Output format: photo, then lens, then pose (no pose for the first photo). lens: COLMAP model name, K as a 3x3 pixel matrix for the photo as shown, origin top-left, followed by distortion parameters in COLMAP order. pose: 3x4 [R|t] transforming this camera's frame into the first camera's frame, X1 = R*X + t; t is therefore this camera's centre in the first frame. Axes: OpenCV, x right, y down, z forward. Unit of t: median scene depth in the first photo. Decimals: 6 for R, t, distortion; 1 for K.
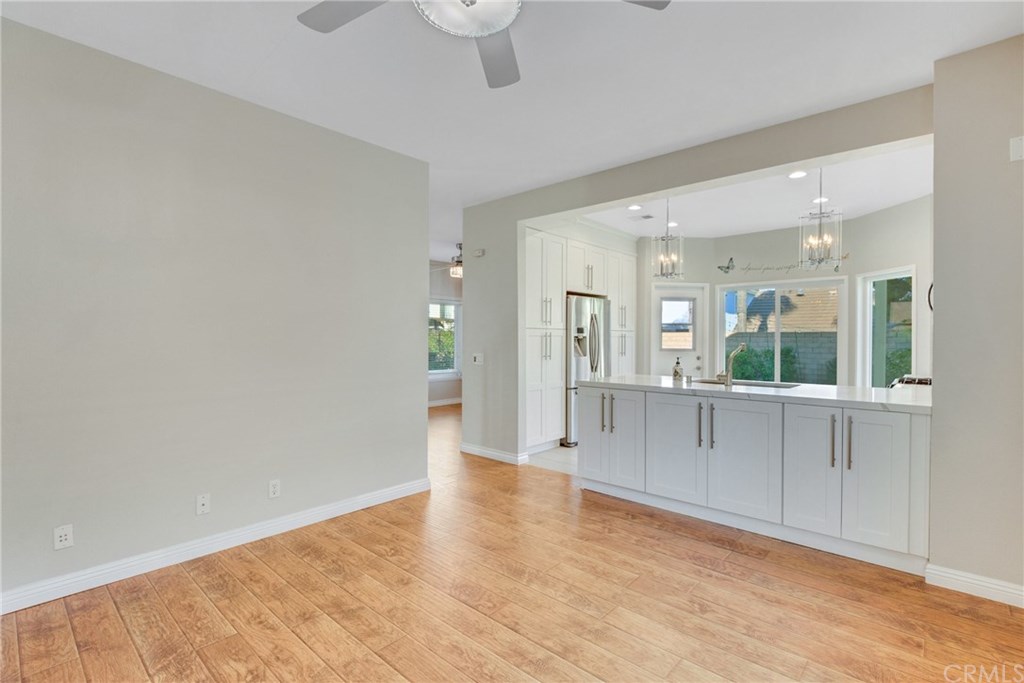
lens RADIAL K [[477.0, 0, 512.2], [0, 477.0, 339.9], [0, 0, 1]] dist [0.005010, -0.004474]
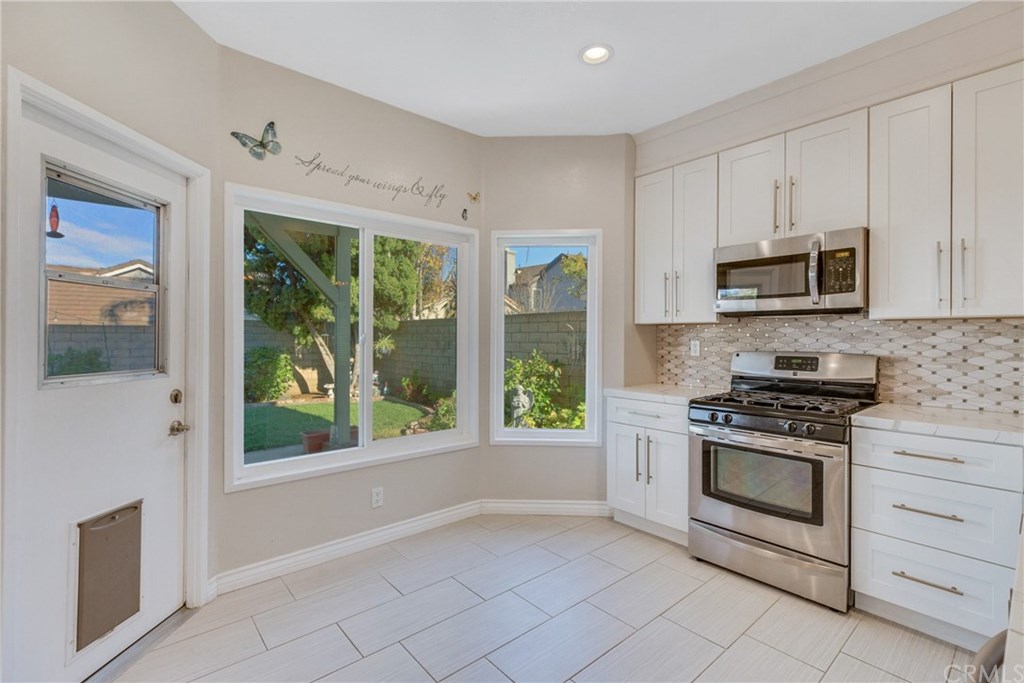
lens RADIAL K [[465.7, 0, 515.2], [0, 465.7, 338.6], [0, 0, 1]] dist [0.017024, -0.010744]
pose [[0.132791, -0.006480, 0.991123, 0.249883], [0.001180, 0.999979, 0.006380, -0.005187], [-0.991143, 0.000322, 0.132796, 1.629185]]
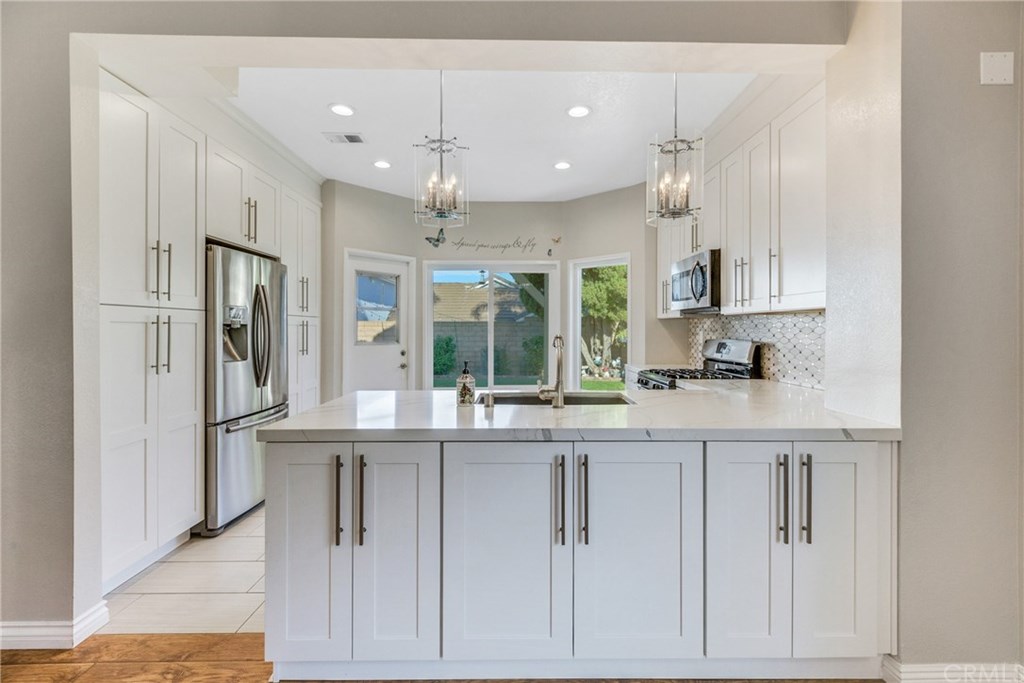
lens RADIAL K [[465.7, 0, 517.8], [0, 465.7, 328.5], [0, 0, 1]] dist [0.017024, -0.010744]
pose [[0.732318, -0.002543, 0.680958, 0.028219], [0.003553, 0.999994, -0.000087, -0.002136], [-0.680953, 0.002484, 0.732323, 0.710221]]
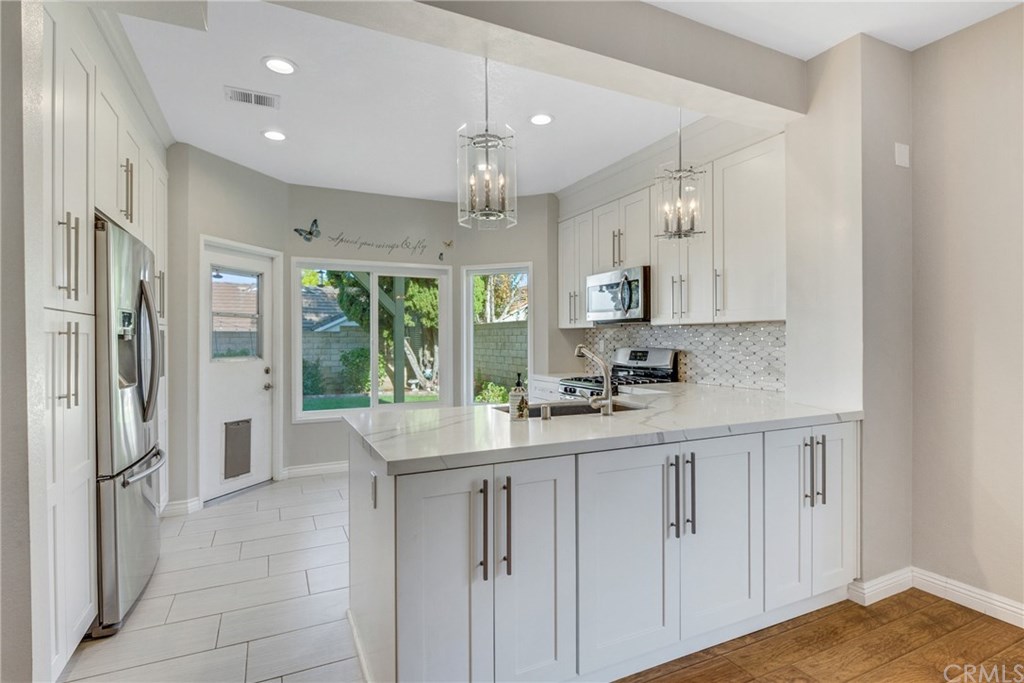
lens RADIAL K [[509.2, 0, 515.2], [0, 509.2, 340.5], [0, 0, 1]] dist [0.005220, -0.008783]
pose [[0.379203, -0.008755, 0.925272, -0.218500], [0.008936, 0.999943, 0.005799, -0.004165], [-0.925270, 0.006069, 0.379259, 0.999685]]
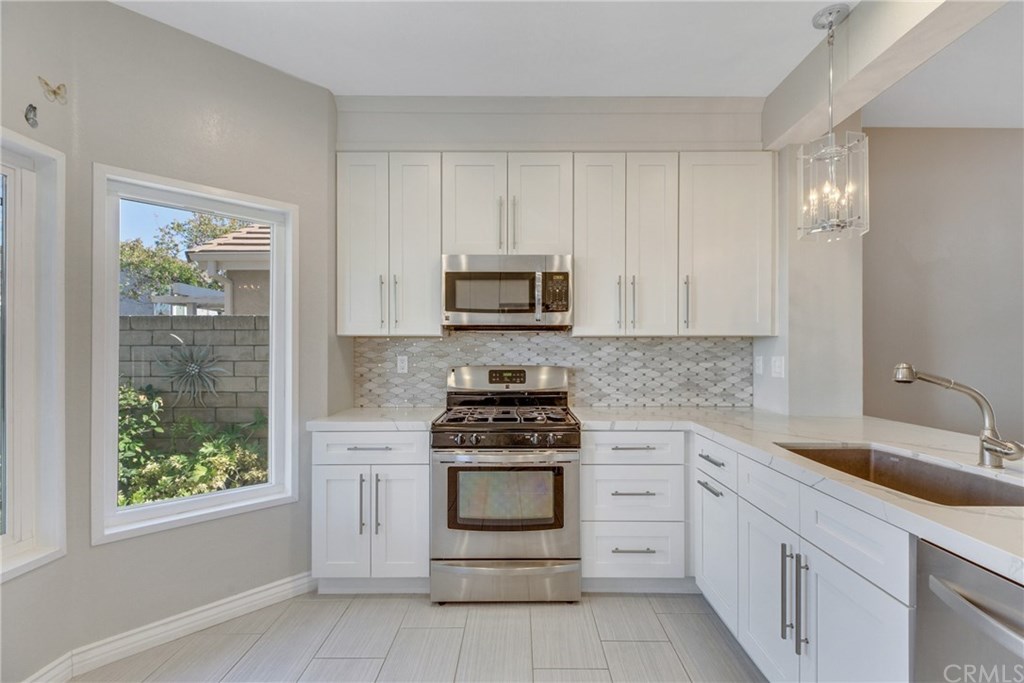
lens RADIAL K [[465.7, 0, 516.5], [0, 465.7, 351.6], [0, 0, 1]] dist [0.017024, -0.010744]
pose [[-0.664760, -0.002322, 0.747053, 0.496656], [0.000570, 0.999993, 0.003615, -0.005129], [-0.747057, 0.002829, -0.664754, 1.822824]]
